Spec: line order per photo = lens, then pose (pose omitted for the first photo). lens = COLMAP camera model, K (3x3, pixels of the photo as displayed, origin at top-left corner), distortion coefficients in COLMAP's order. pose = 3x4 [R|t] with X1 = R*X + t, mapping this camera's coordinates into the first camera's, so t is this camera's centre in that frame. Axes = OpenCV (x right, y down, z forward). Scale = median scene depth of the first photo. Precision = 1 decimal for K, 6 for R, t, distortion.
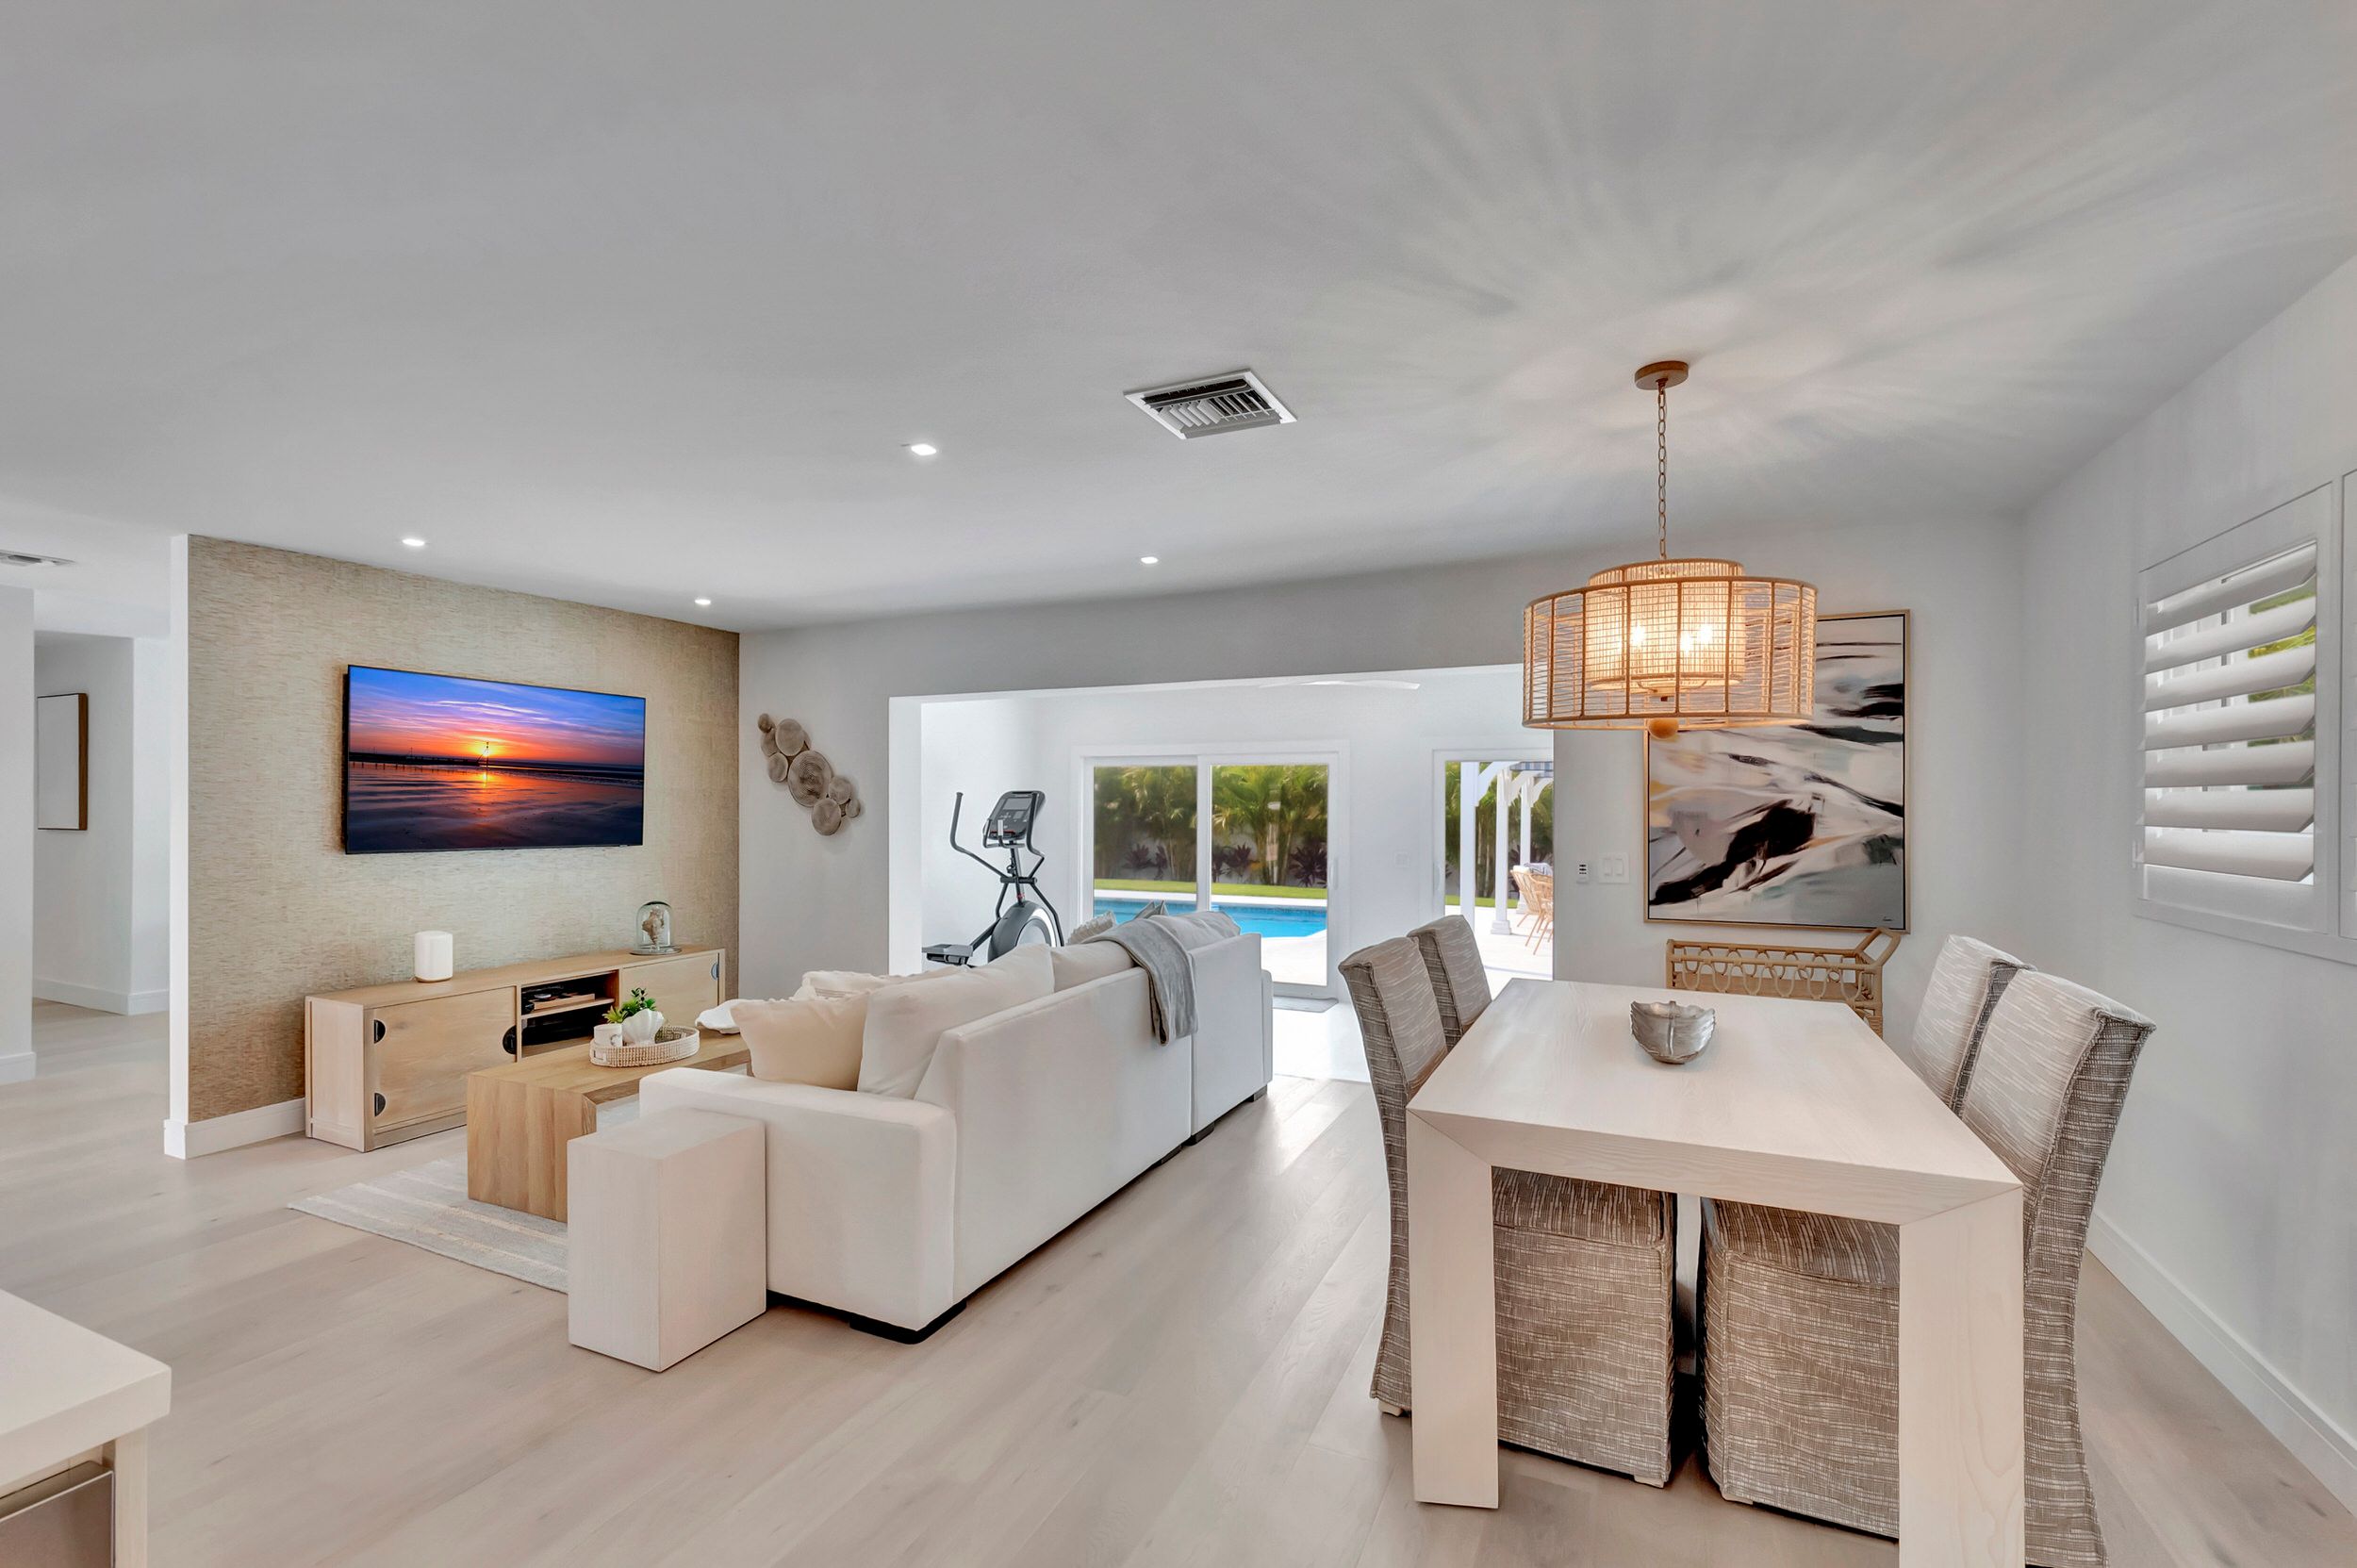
lens RADIAL K [[1014.5, 0, 1173.9], [0, 1014.5, 794.2], [0, 0, 1]] dist [-0.006465, -0.000288]
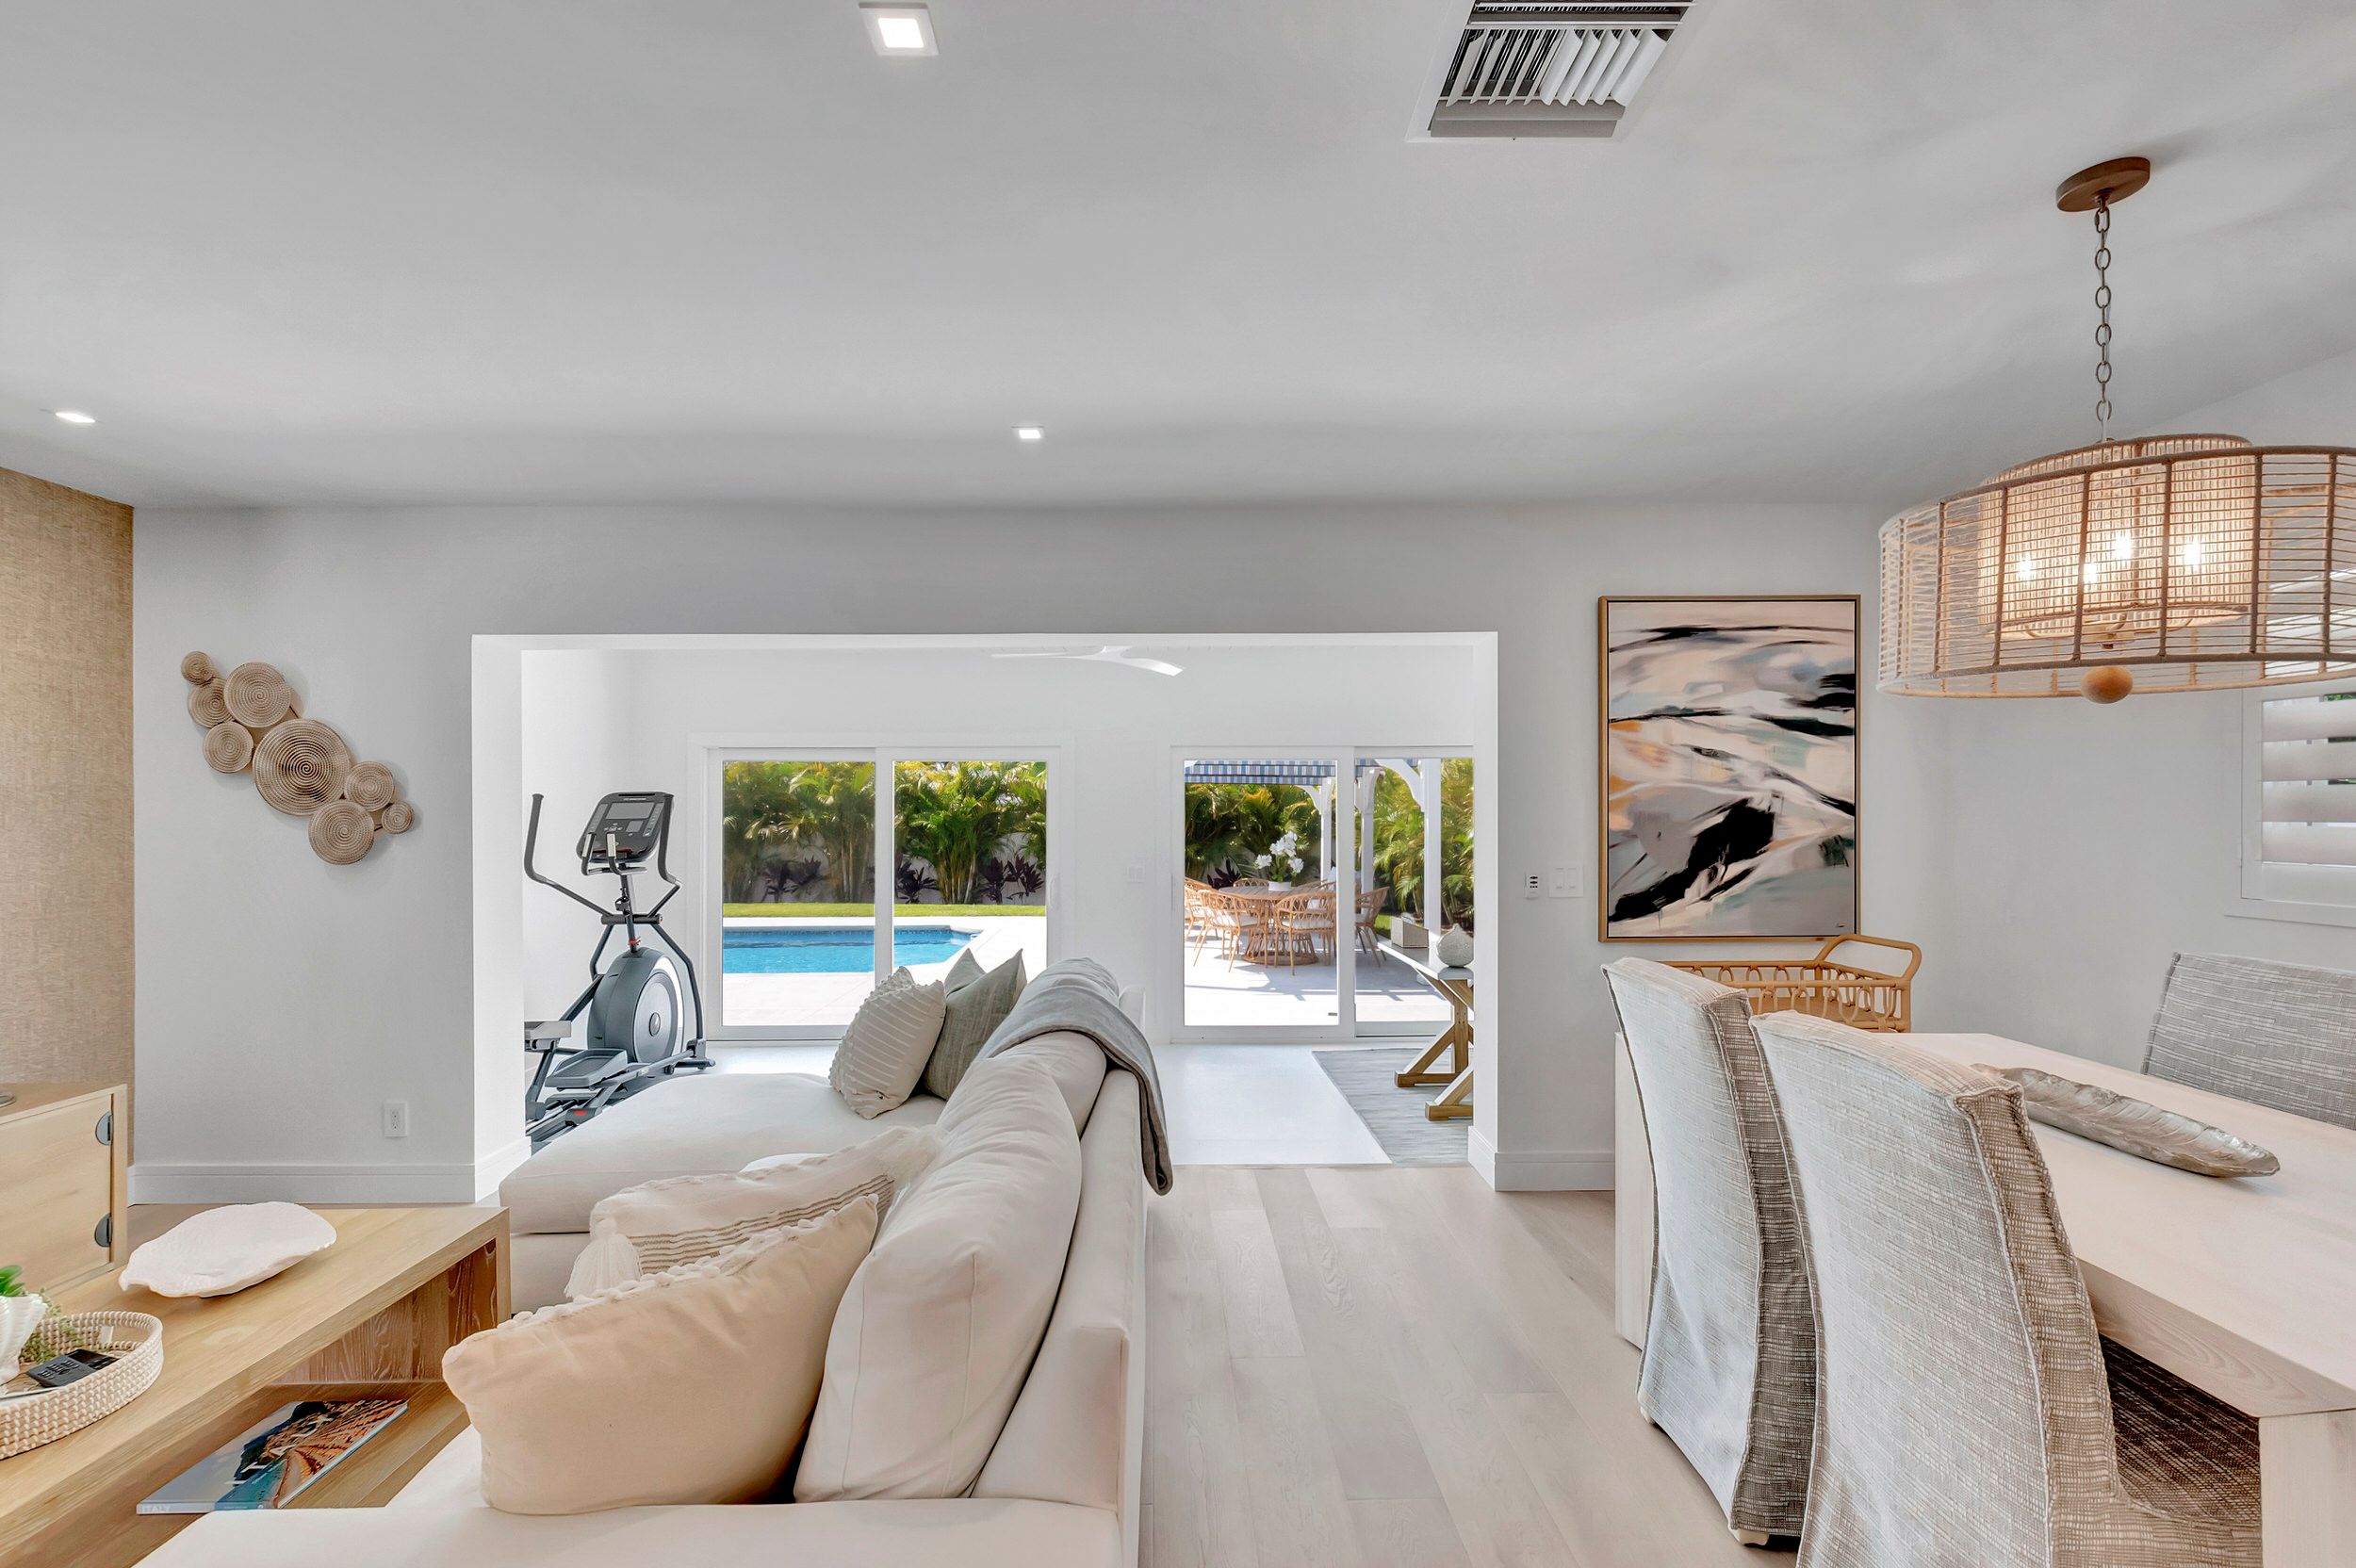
lens RADIAL K [[1041.7, 0, 1168.7], [0, 1041.7, 804.6], [0, 0, 1]] dist [-0.001739, -0.000678]
pose [[0.904619, -0.003032, 0.426210, -0.222182], [0.001864, 0.999993, 0.003157, 0.006620], [-0.426216, -0.002061, 0.904619, 0.337393]]
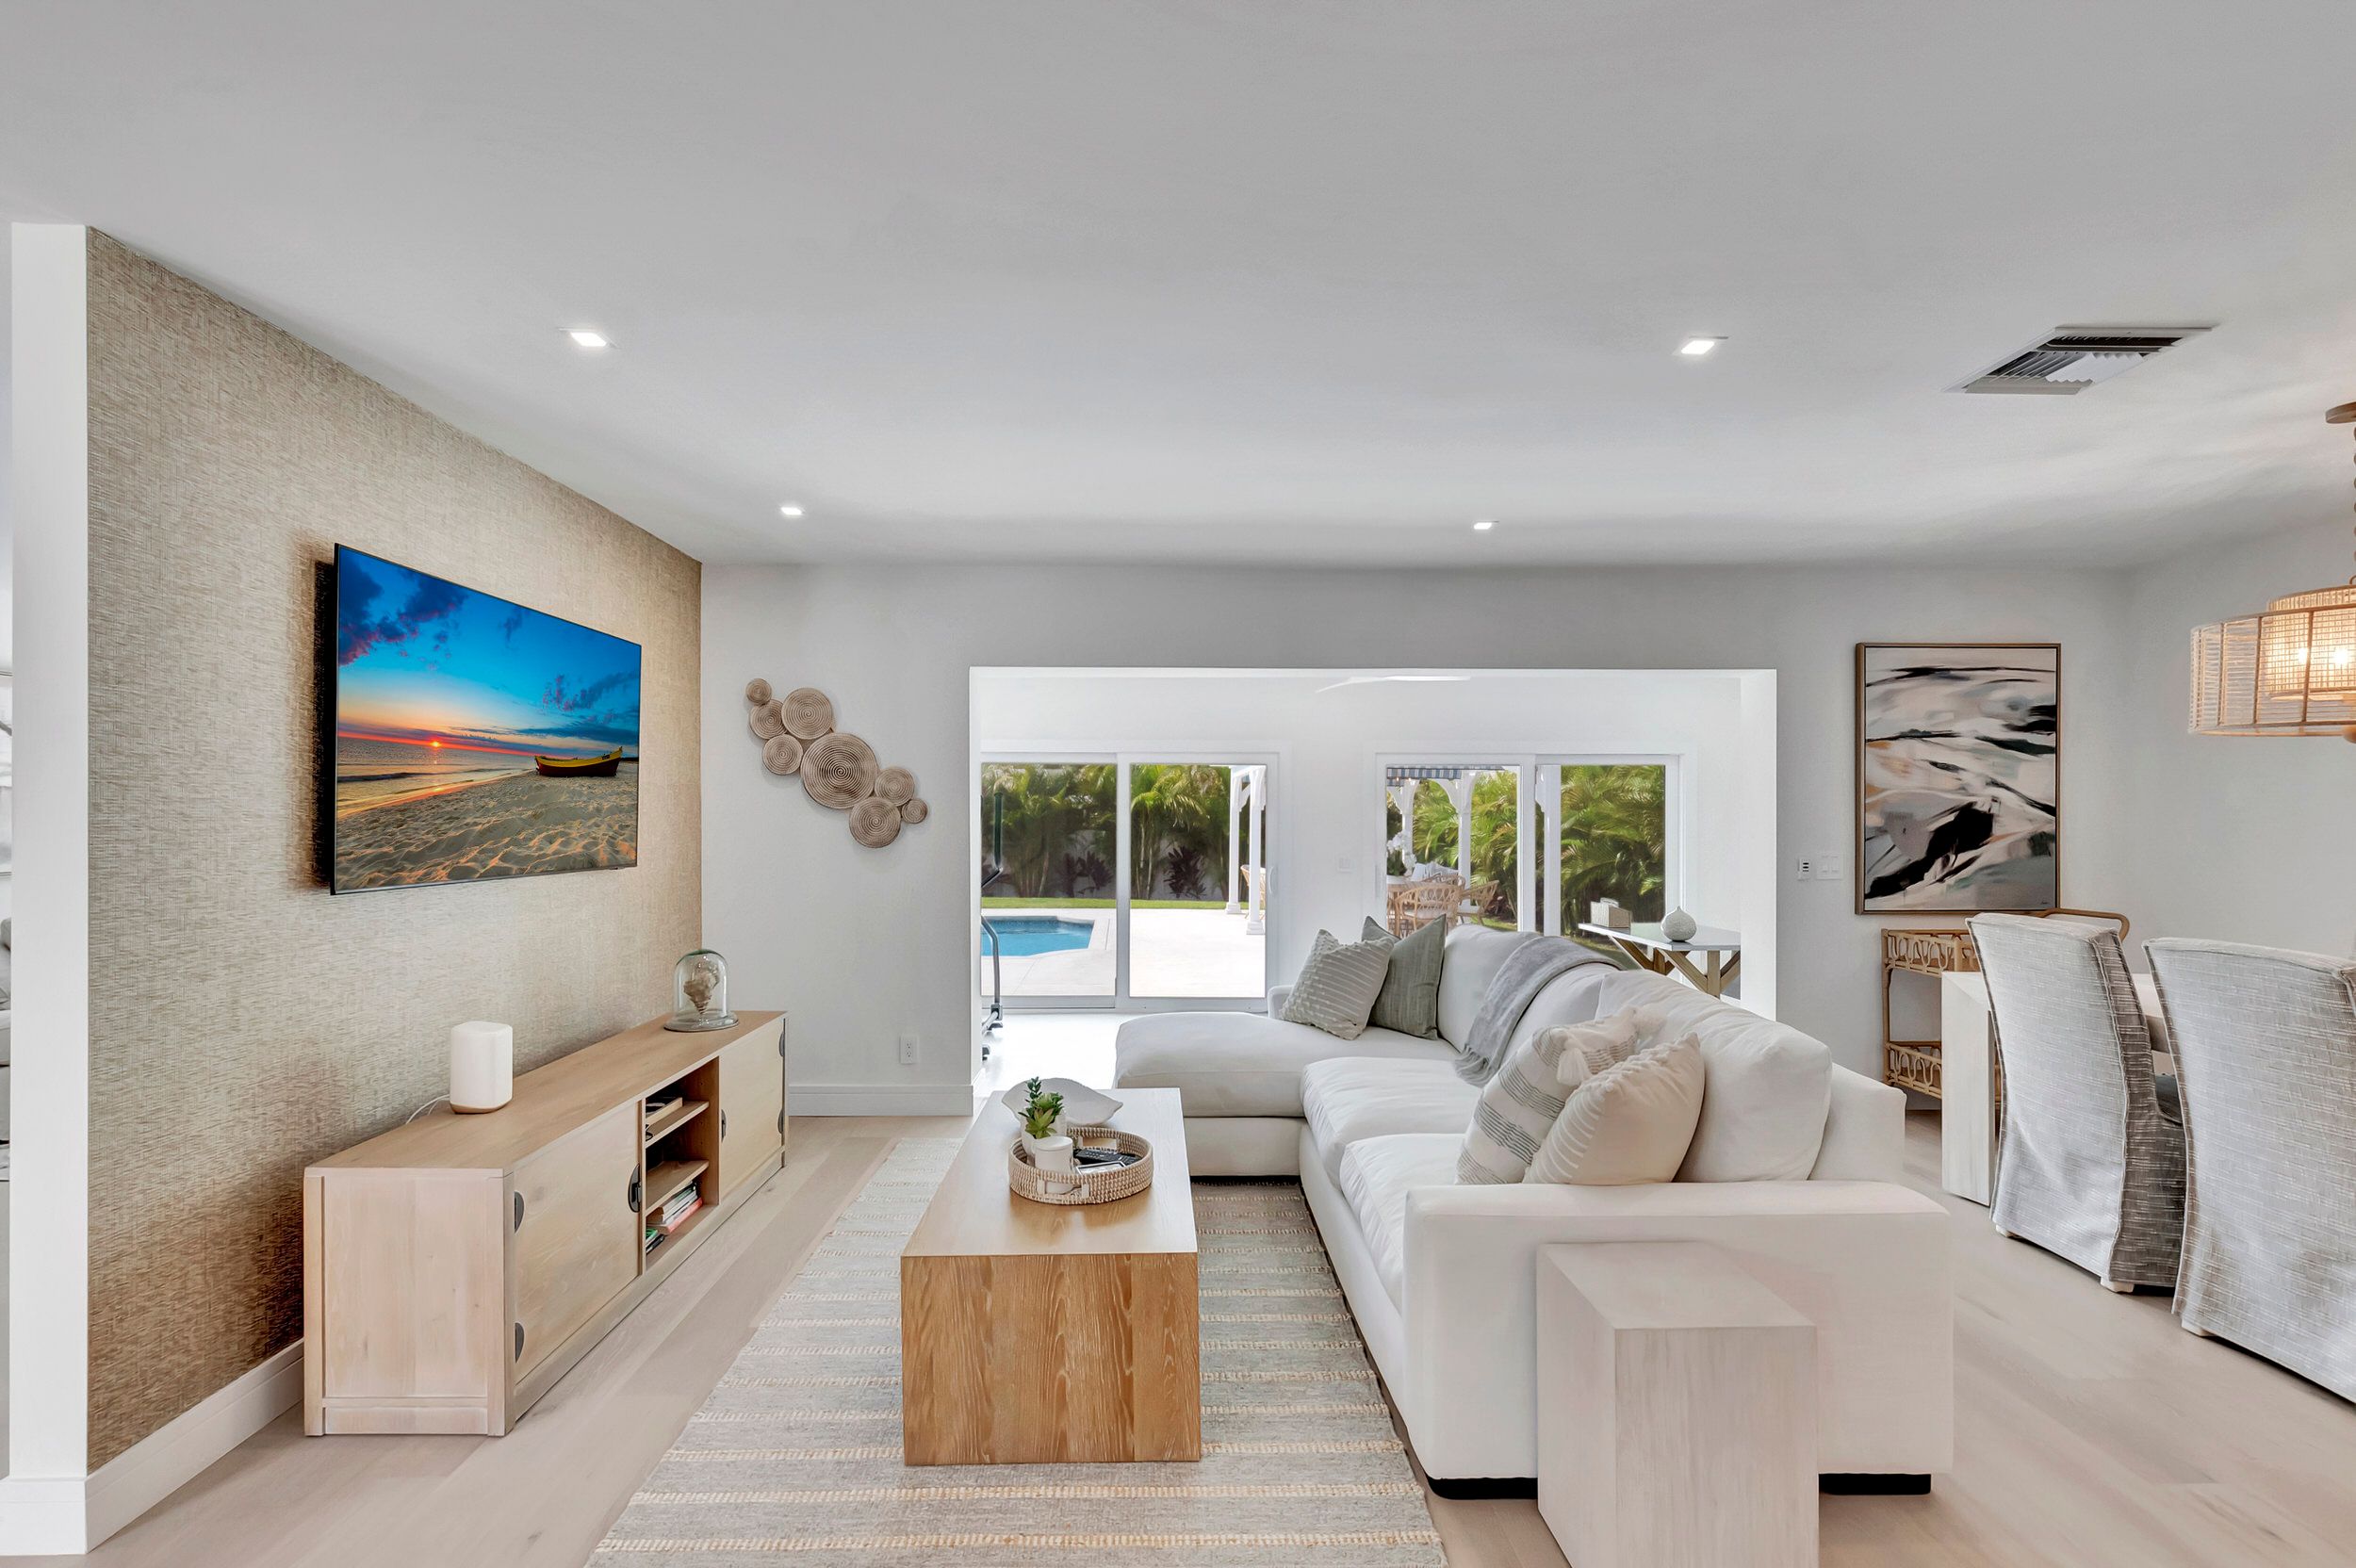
lens RADIAL K [[1036.3, 0, 1174.3], [0, 1036.3, 798.1], [0, 0, 1]] dist [-0.003517, 0.000502]
pose [[0.900896, 0.005222, 0.434004, -0.631345], [-0.004262, 0.999986, -0.003184, 0.007749], [-0.434015, 0.001019, 0.900905, 0.296605]]
